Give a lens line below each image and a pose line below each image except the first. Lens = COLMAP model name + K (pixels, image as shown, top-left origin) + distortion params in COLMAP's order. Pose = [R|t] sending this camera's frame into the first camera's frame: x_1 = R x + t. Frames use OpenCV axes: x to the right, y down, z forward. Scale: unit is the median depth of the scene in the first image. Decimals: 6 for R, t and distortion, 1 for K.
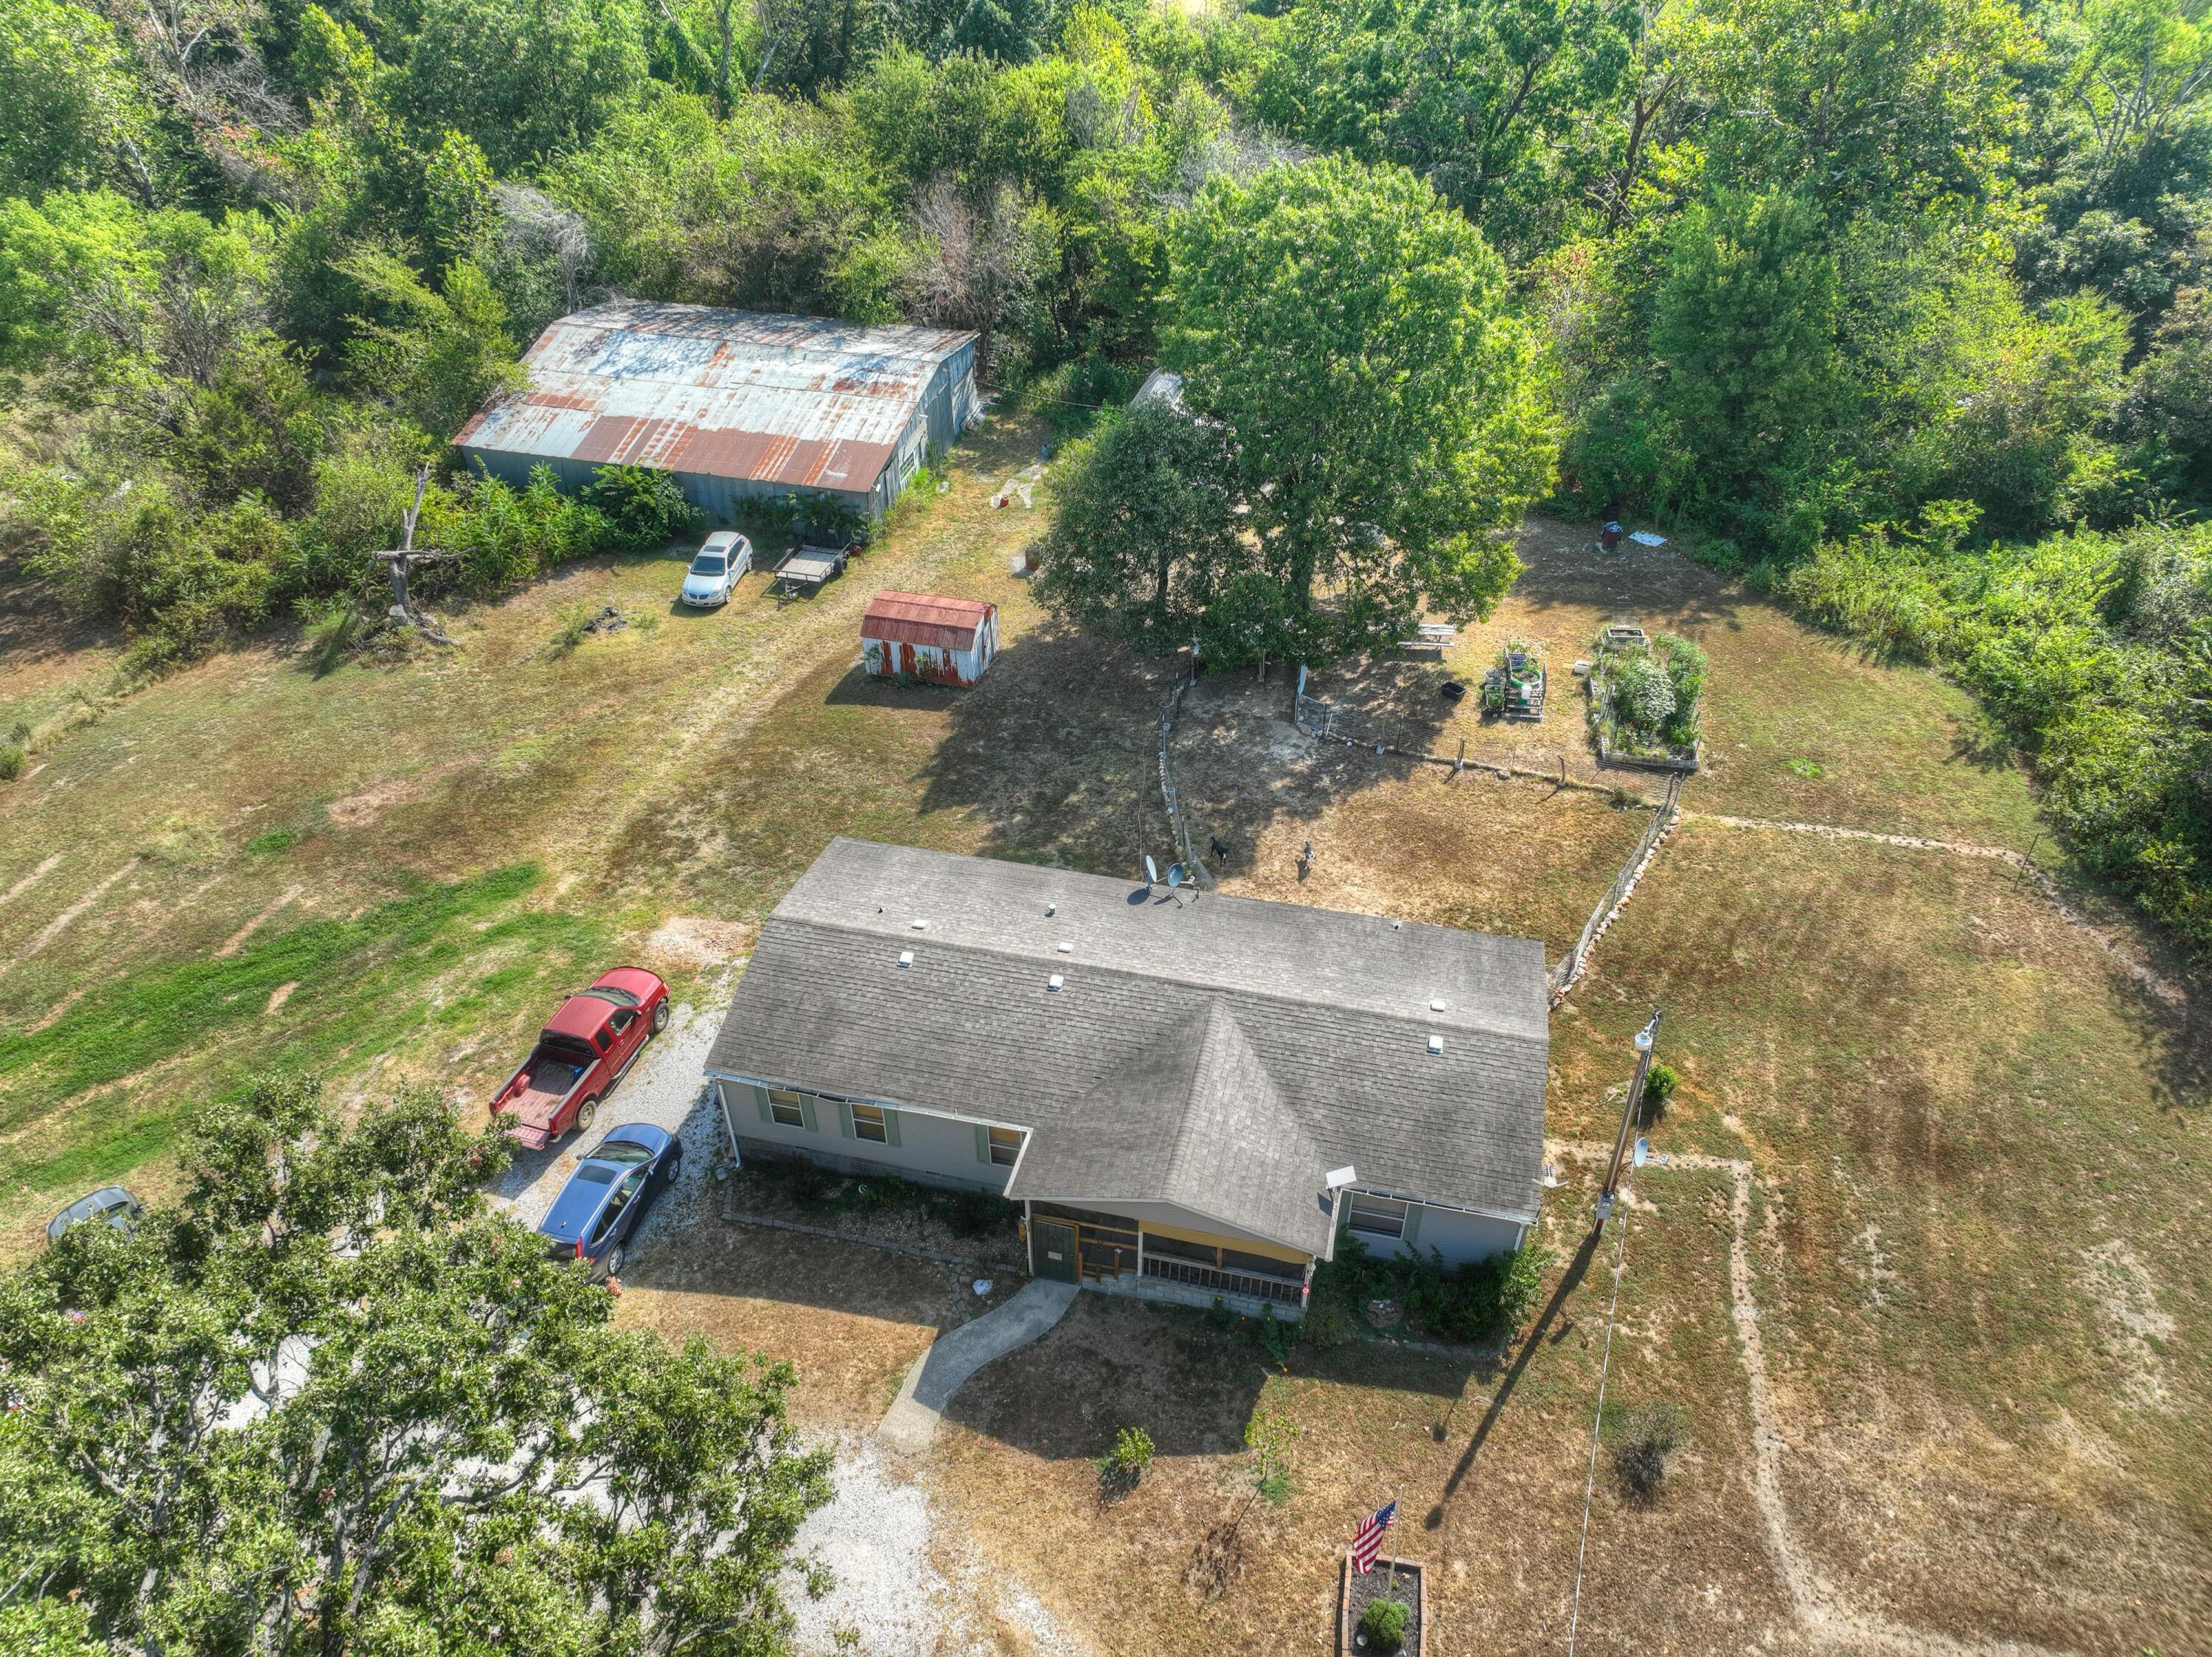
lens RADIAL K [[1569.4, 0, 1110.7], [0, 1569.4, 819.6], [0, 0, 1]] dist [0.000112, 0.019936]
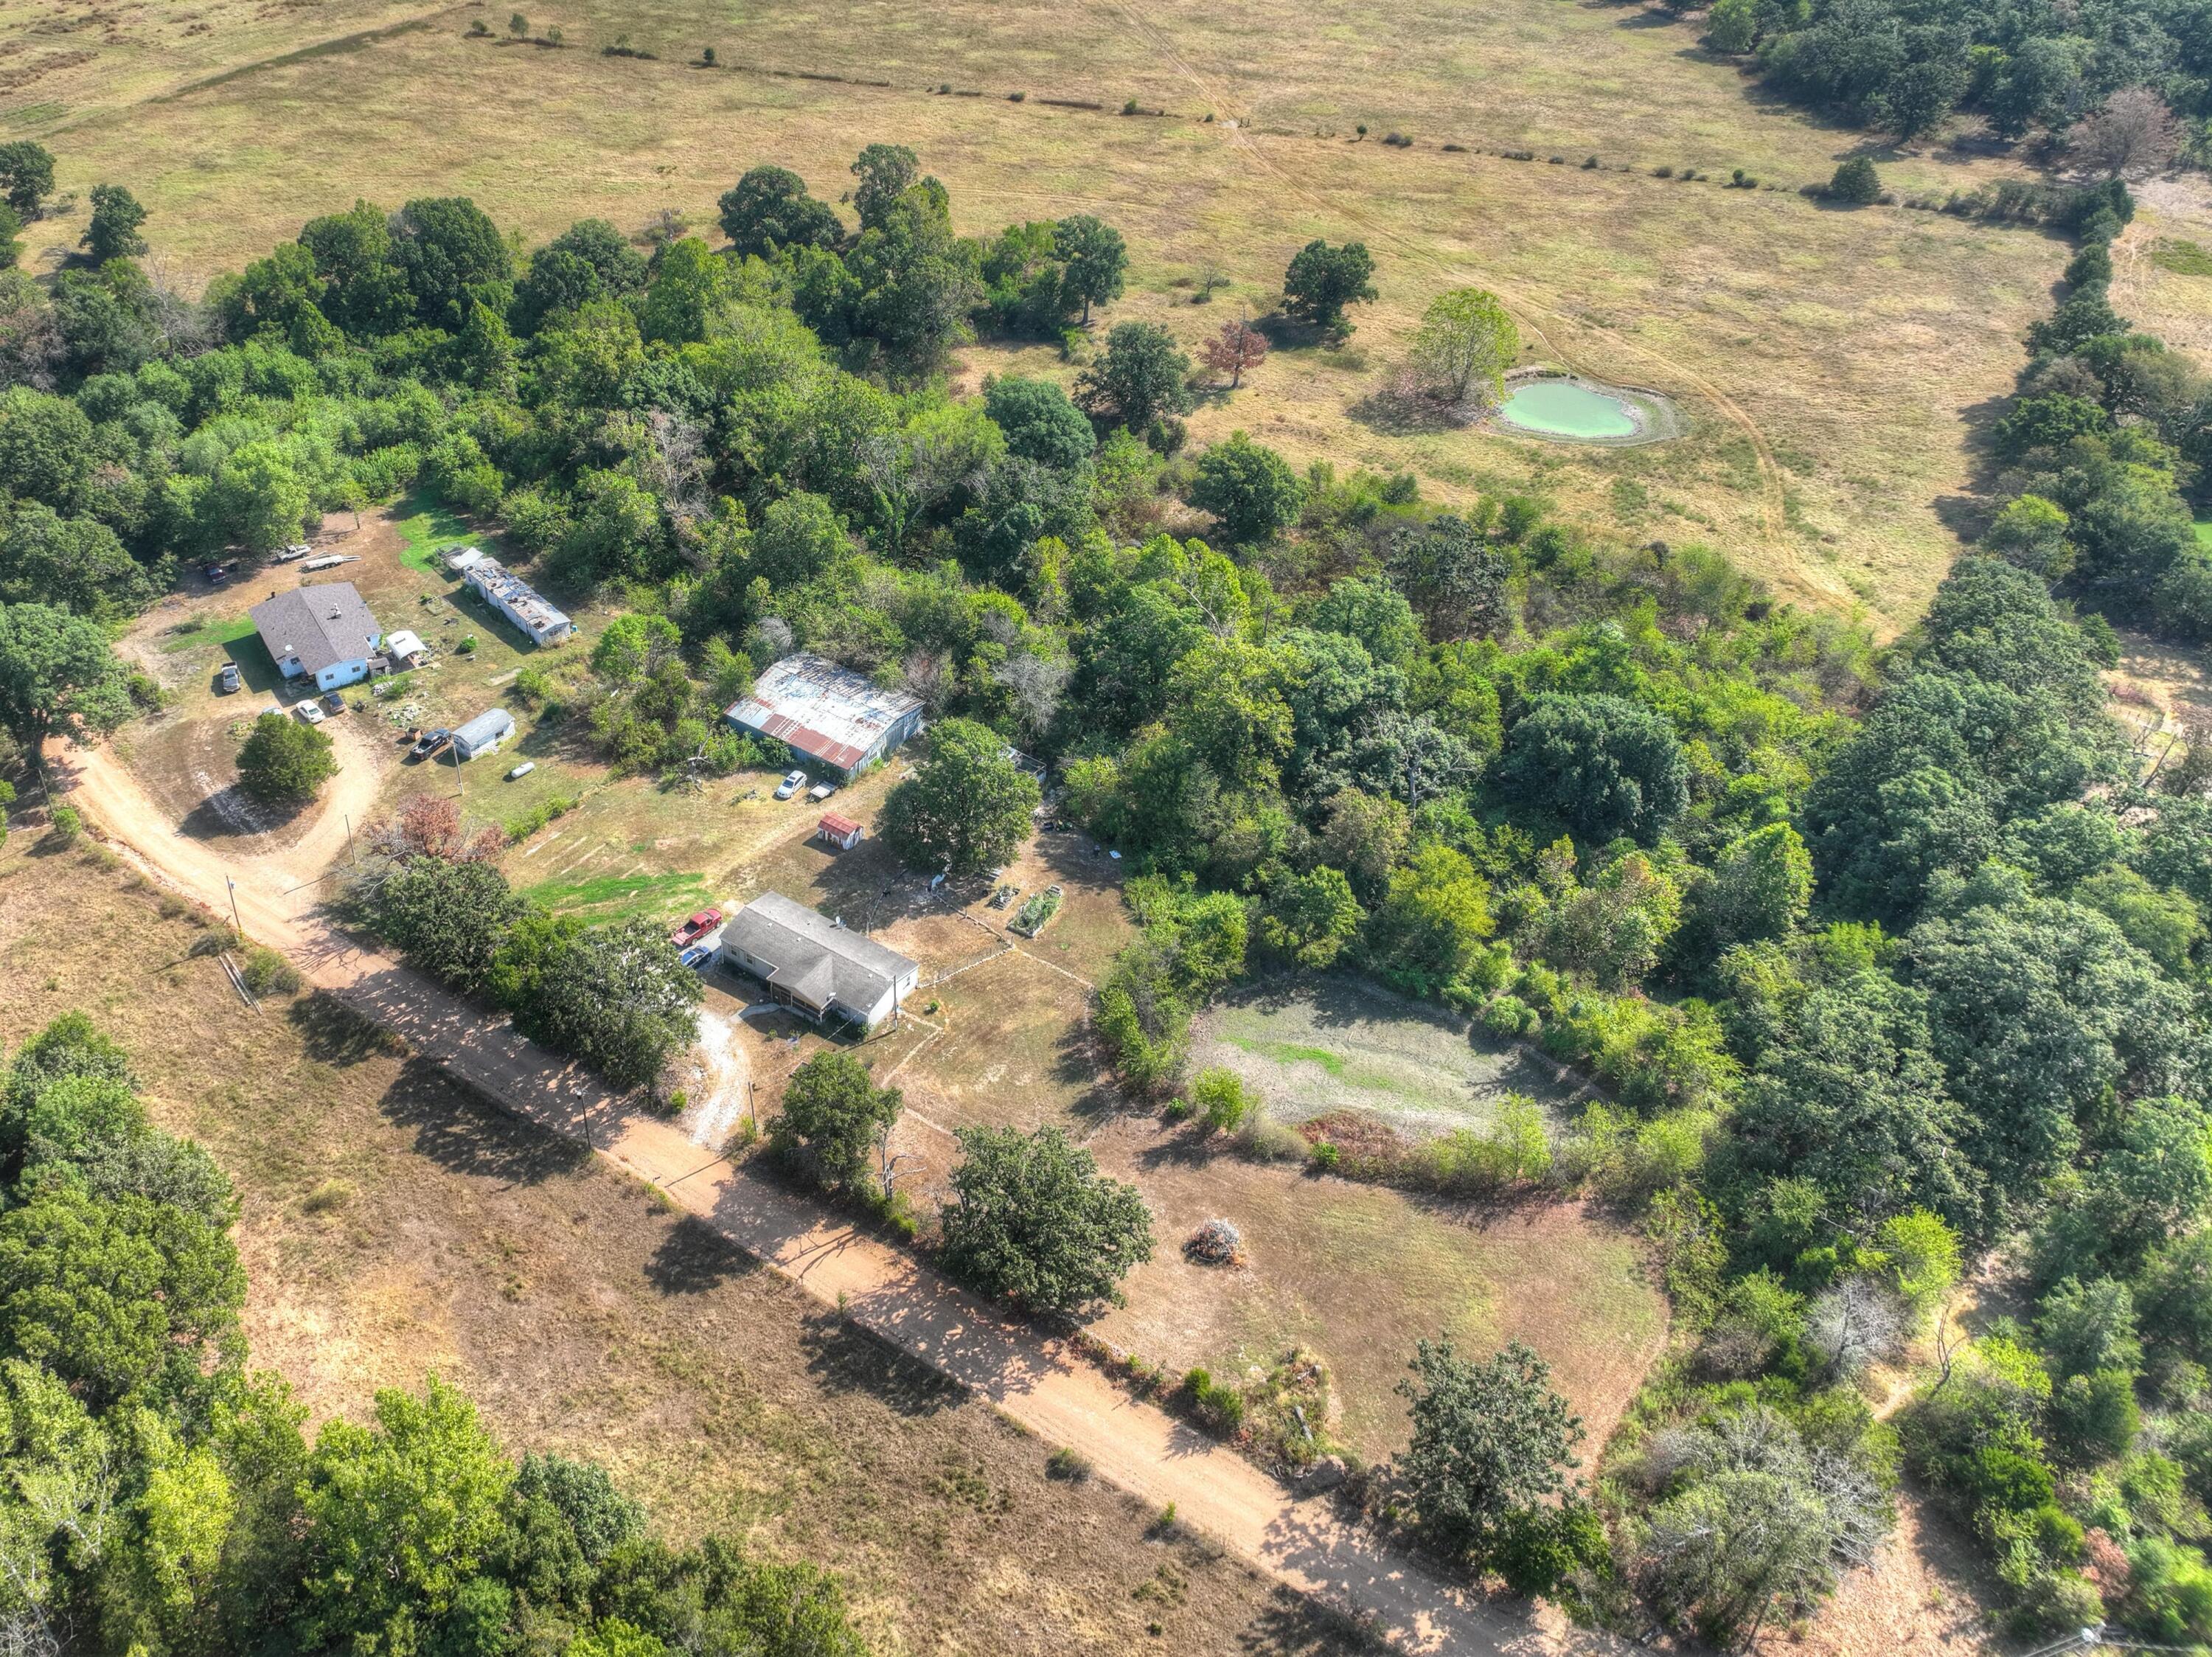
lens RADIAL K [[1904.8, 0, 867.0], [0, 1904.8, 634.1], [0, 0, 1]] dist [0.011209, -0.009278]
pose [[0.918096, 0.215765, -0.332484, 1.194651], [-0.246089, 0.967882, -0.051425, -0.340571], [0.310710, 0.129034, 0.941706, -2.792715]]
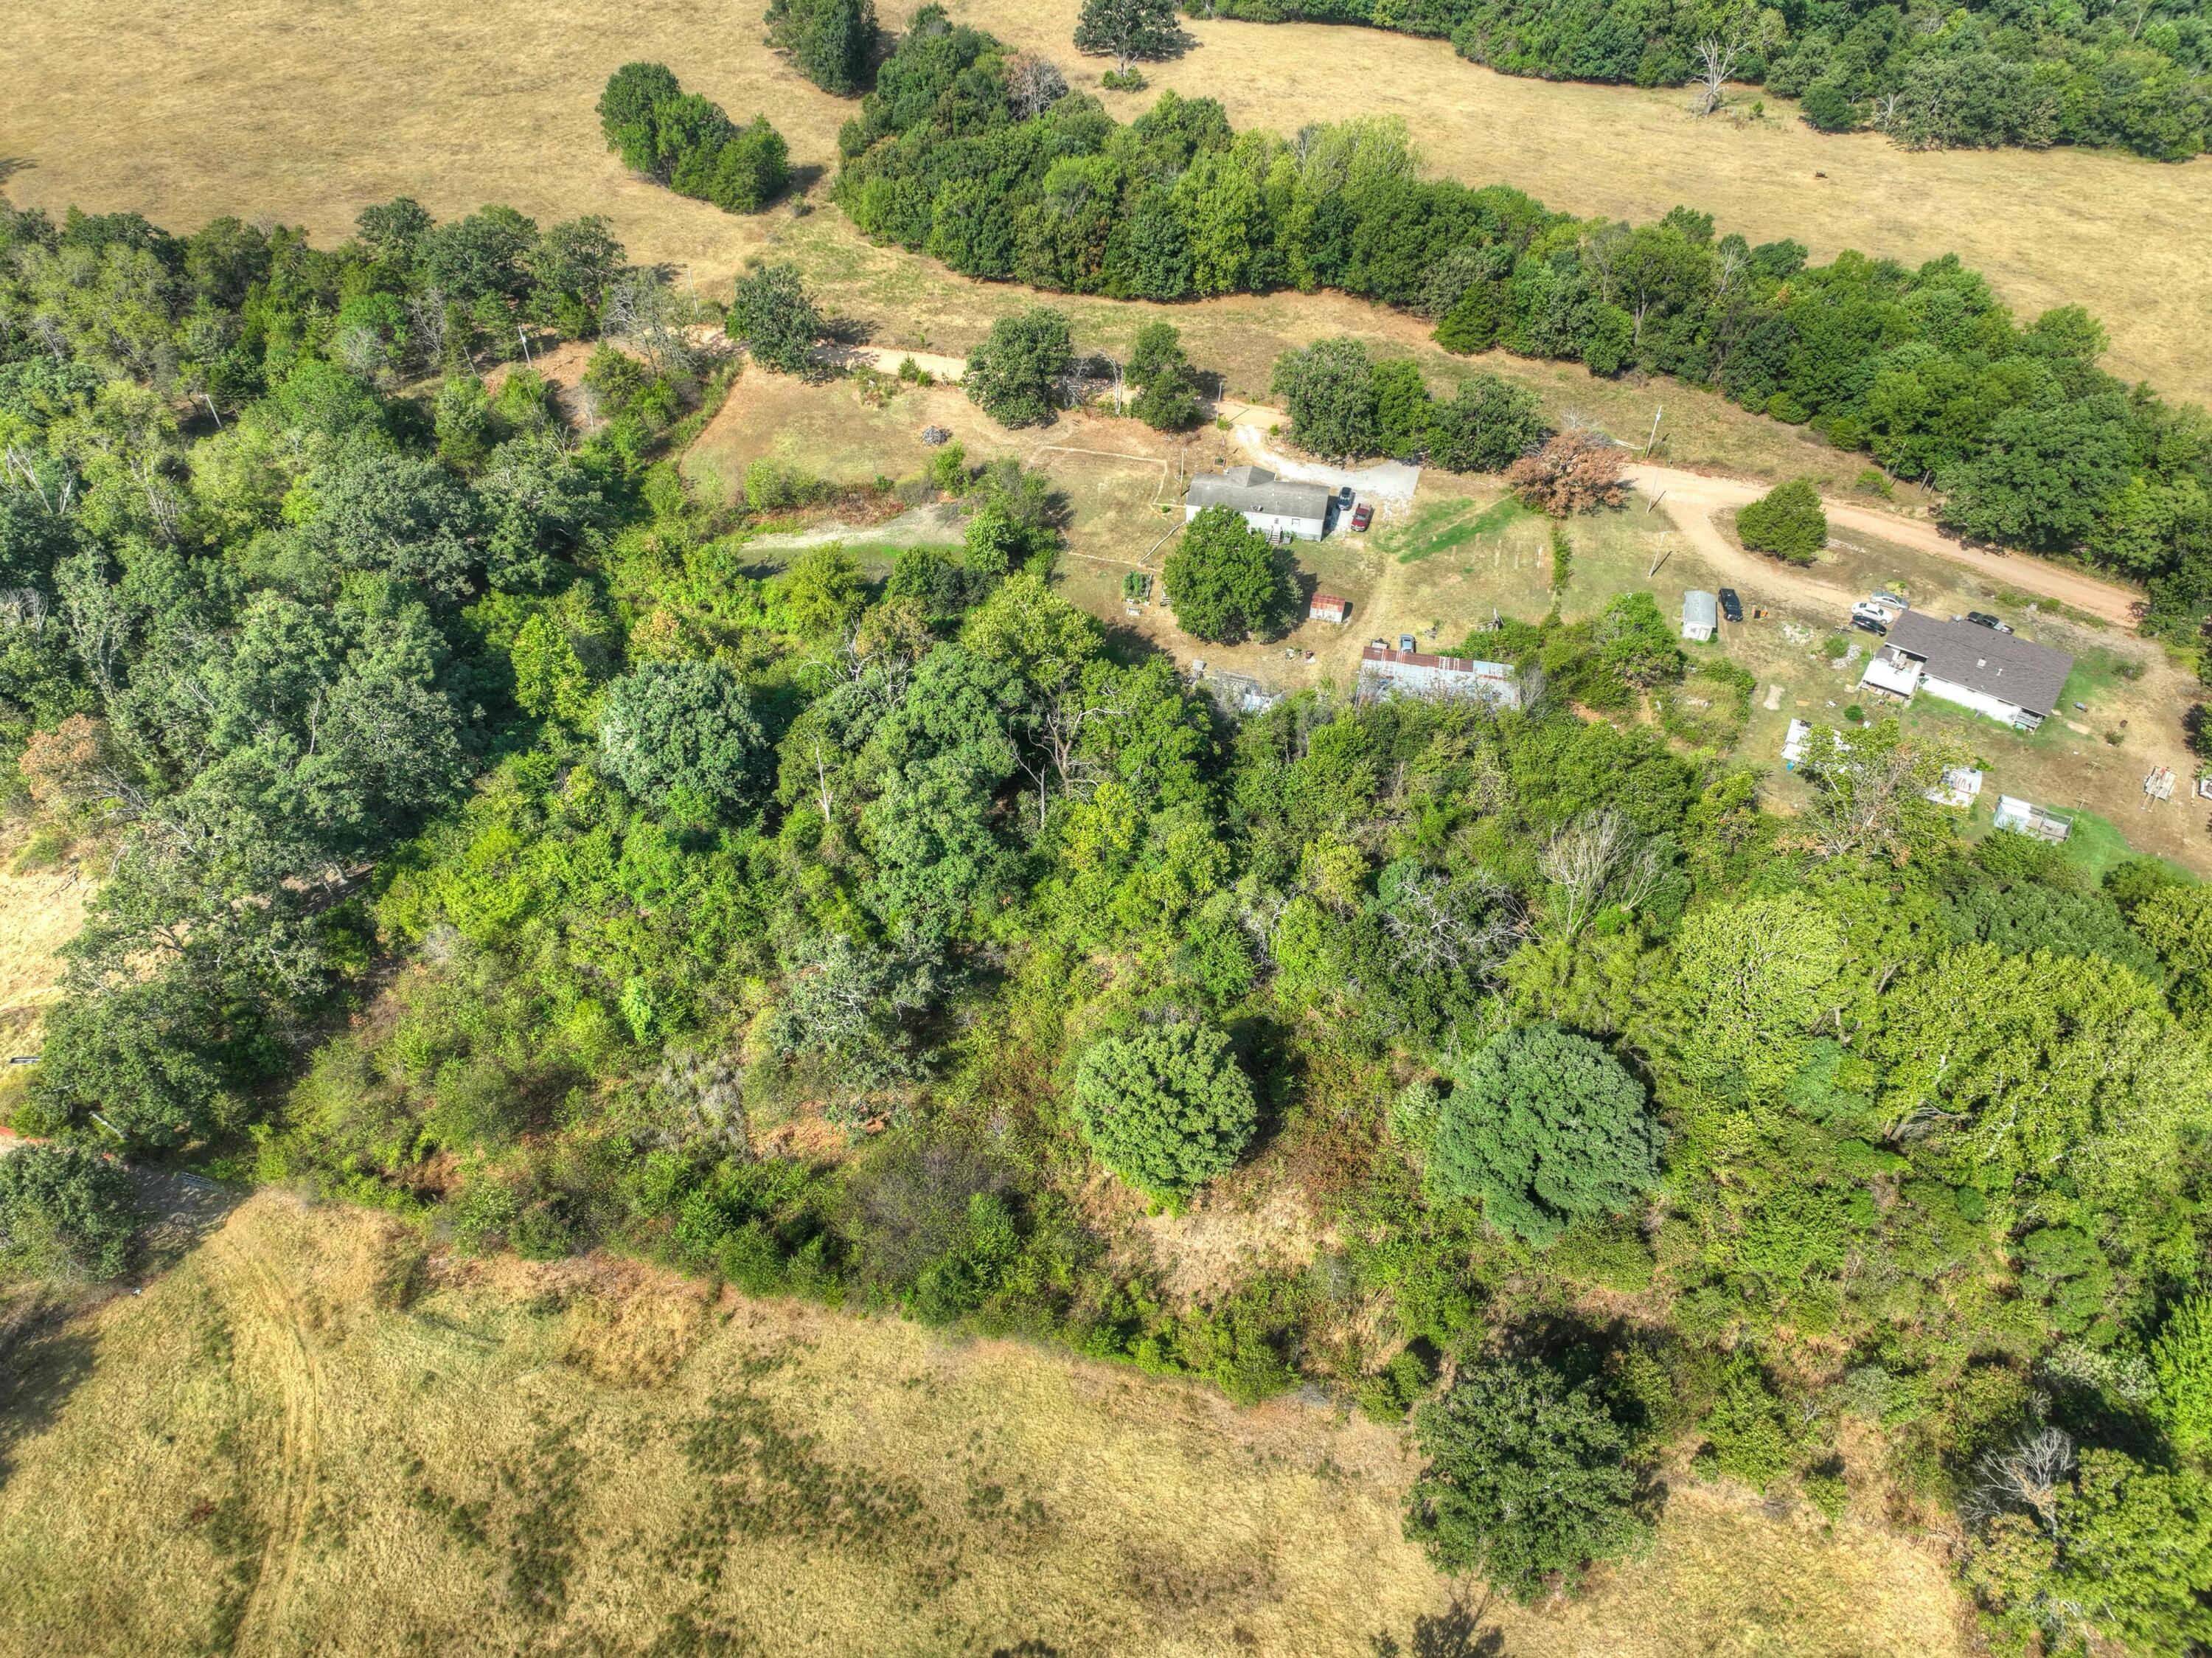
lens RADIAL K [[1569.5, 0, 1096.1], [0, 1569.5, 836.8], [0, 0, 1]] dist [0.000112, 0.019936]
pose [[-0.999855, 0.016591, -0.003890, 0.477897], [-0.001818, 0.123096, 0.992393, -3.935261], [0.016944, 0.992256, -0.123048, 2.131850]]
